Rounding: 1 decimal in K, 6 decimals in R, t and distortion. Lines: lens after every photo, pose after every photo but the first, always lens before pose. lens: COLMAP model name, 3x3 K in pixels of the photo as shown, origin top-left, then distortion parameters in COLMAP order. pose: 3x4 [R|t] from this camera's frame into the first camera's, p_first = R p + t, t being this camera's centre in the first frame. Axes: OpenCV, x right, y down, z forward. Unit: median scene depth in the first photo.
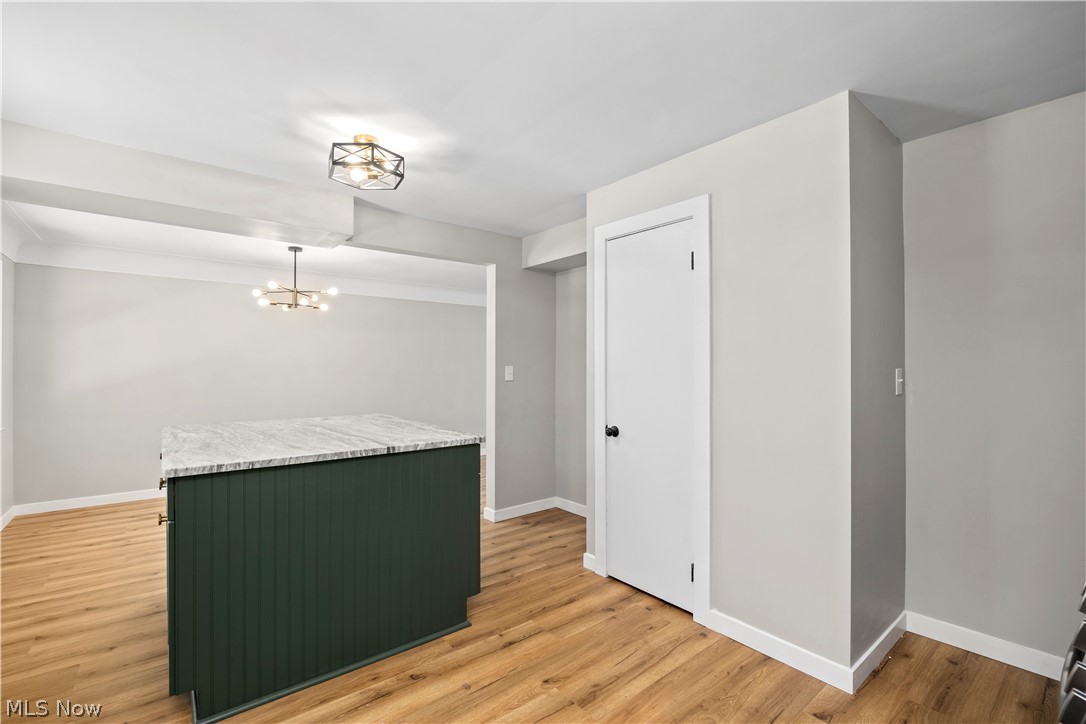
lens RADIAL K [[483.1, 0, 543.0], [0, 483.1, 362.0], [0, 0, 1]] dist [-0.003015, -0.000293]
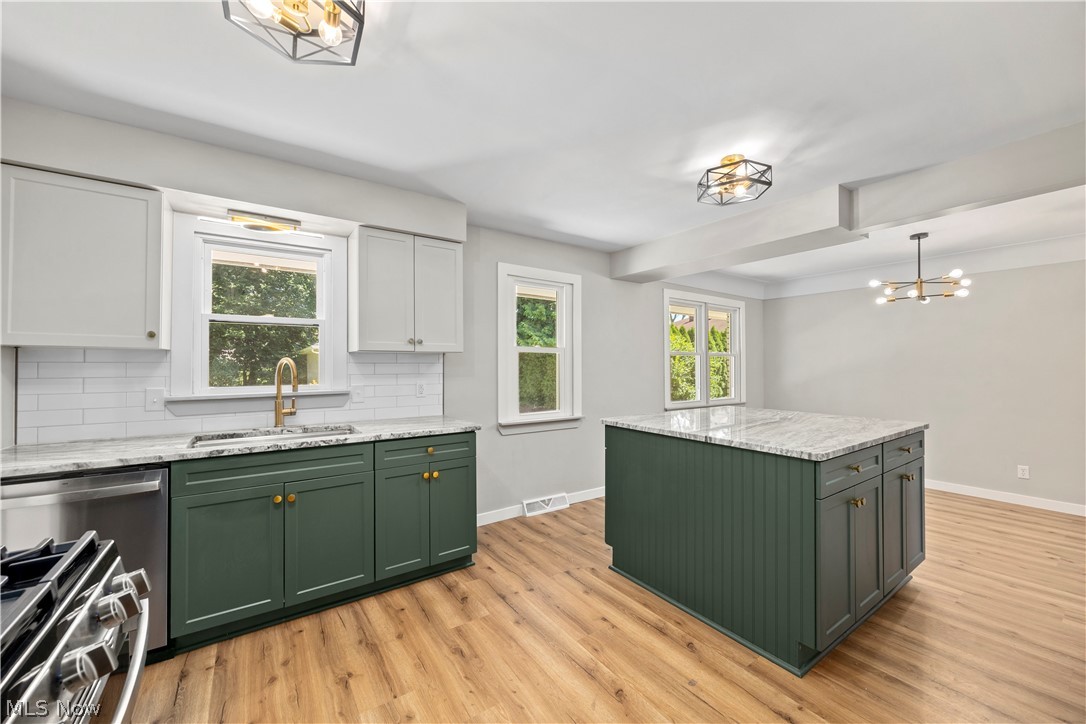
lens RADIAL K [[419.6, 0, 540.0], [0, 419.6, 359.2], [0, 0, 1]] dist [-0.000081, -0.000106]
pose [[-0.074436, -0.010969, -0.997165, 0.643190], [0.010113, 0.999880, -0.011754, 0.004431], [0.997175, -0.010959, -0.074316, 0.651346]]
